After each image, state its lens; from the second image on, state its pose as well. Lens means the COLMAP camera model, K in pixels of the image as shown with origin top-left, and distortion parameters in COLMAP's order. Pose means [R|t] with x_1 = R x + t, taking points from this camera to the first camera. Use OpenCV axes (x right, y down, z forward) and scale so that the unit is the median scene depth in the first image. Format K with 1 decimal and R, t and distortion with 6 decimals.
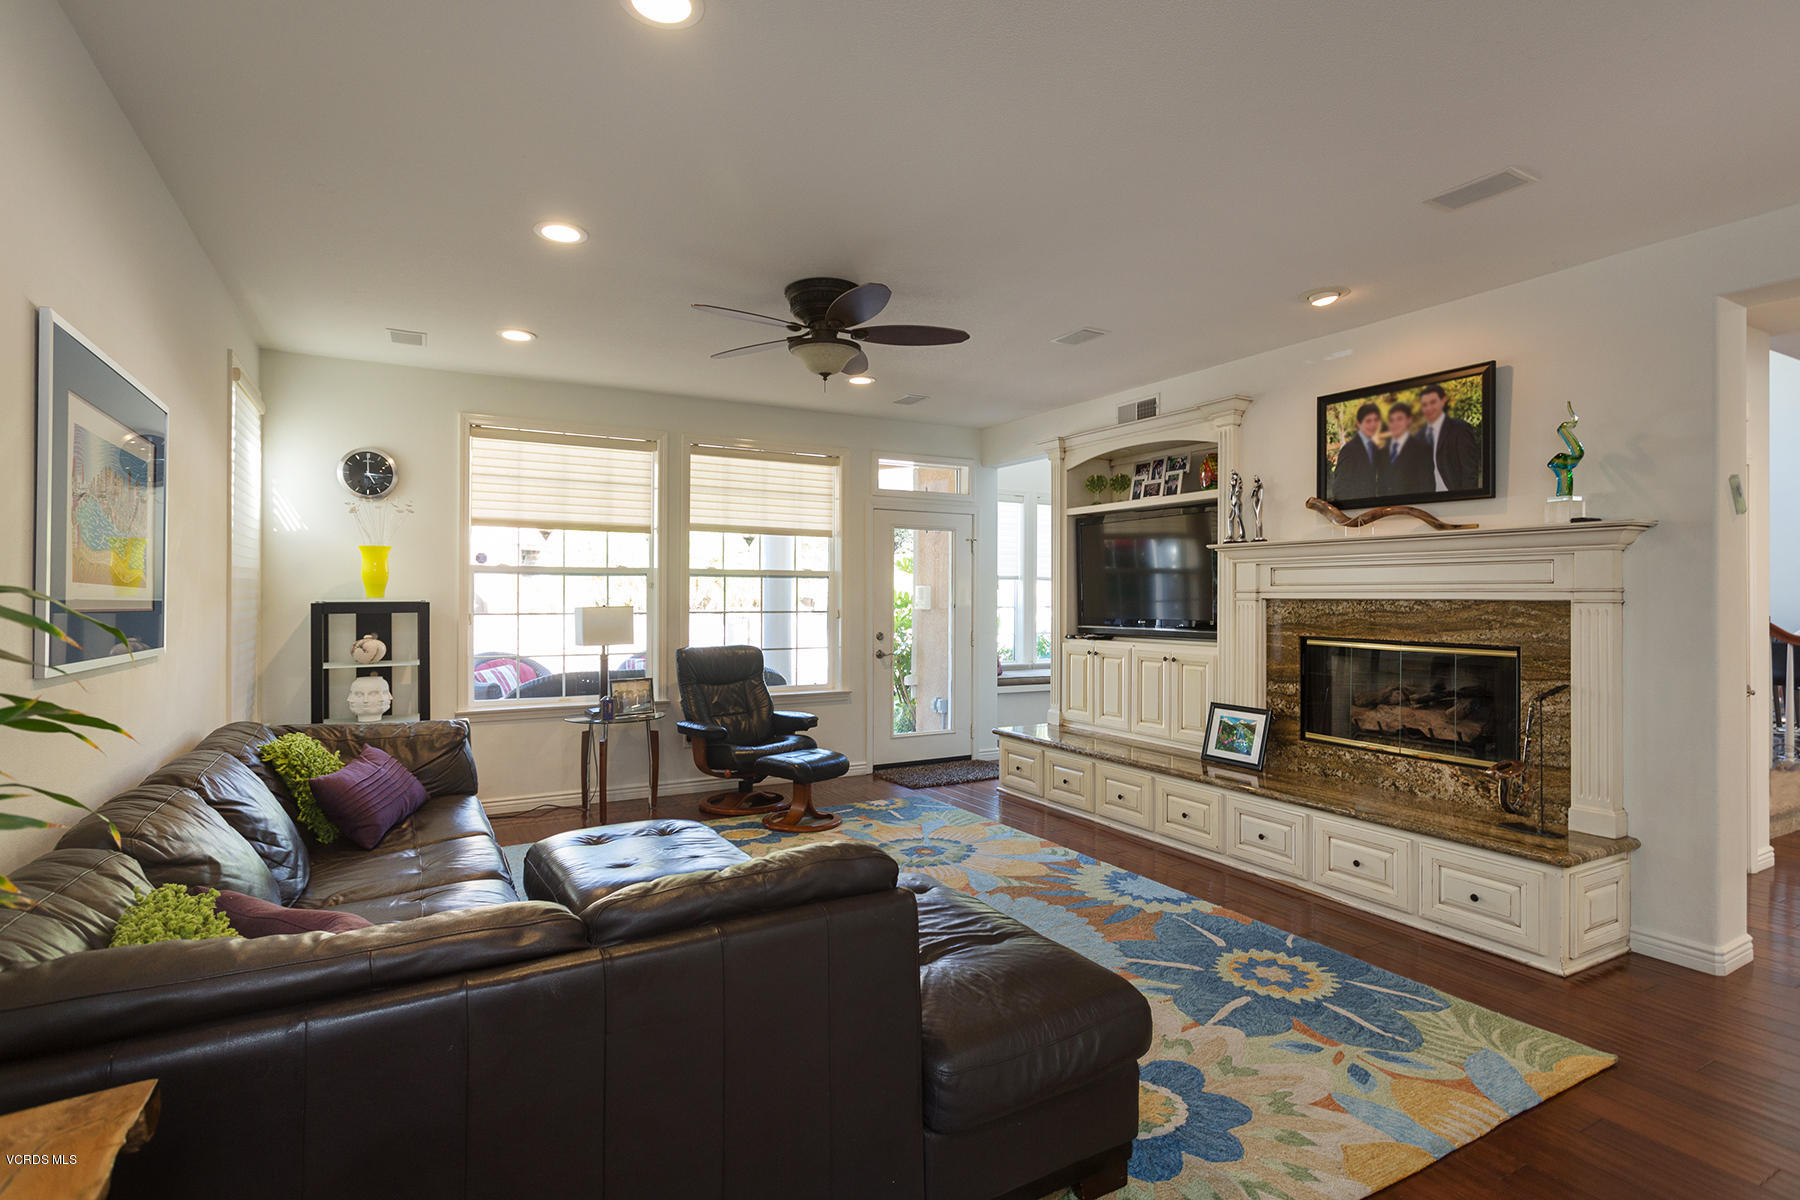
lens RADIAL K [[871.0, 0, 894.6], [0, 871.0, 591.4], [0, 0, 1]] dist [-0.001175, 0.000066]
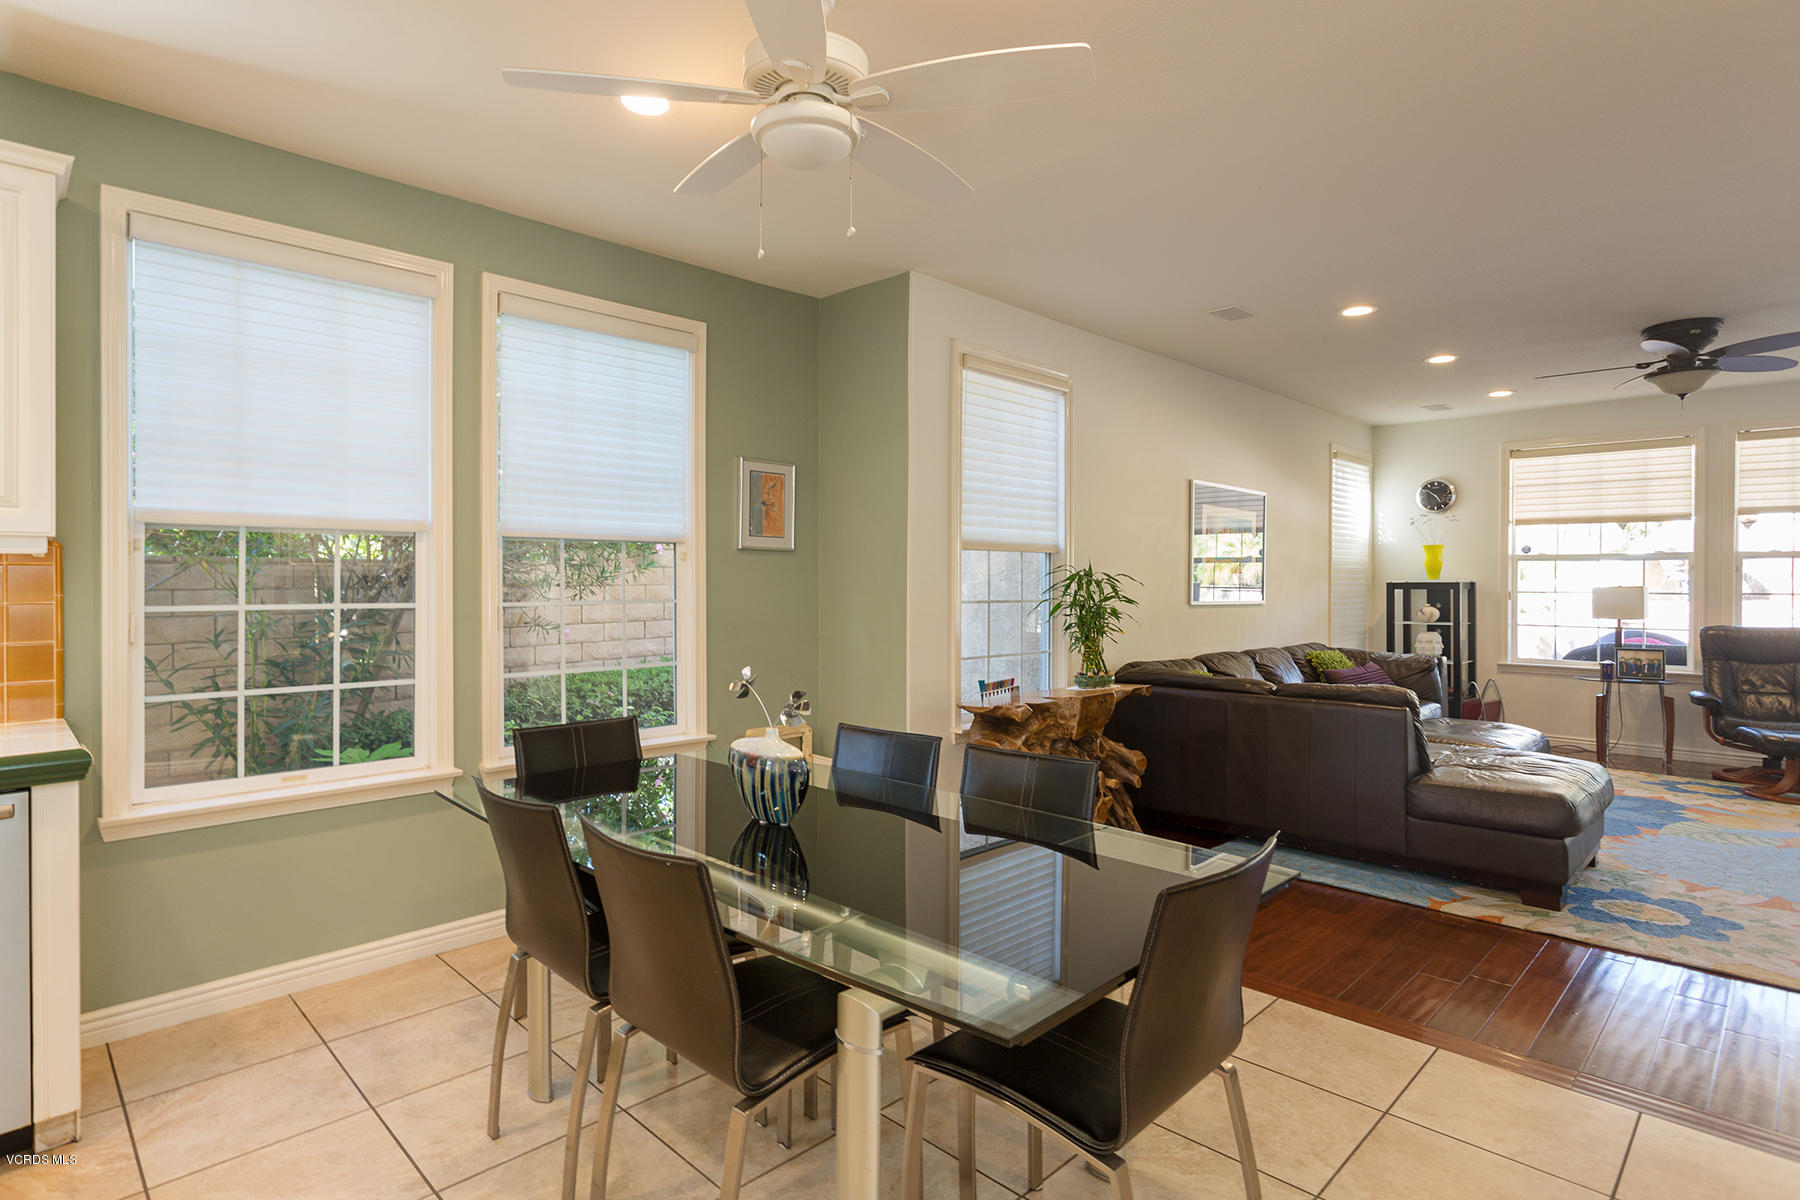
lens RADIAL K [[926.4, 0, 900.0], [0, 926.4, 600.0], [0, 0, 1]] dist [-0.000244, 0.000134]
pose [[0.265457, 0.020223, -0.963911, 0.646121], [0.000209, 0.999779, 0.021033, 0.009077], [0.964123, -0.005784, 0.265394, -0.289634]]
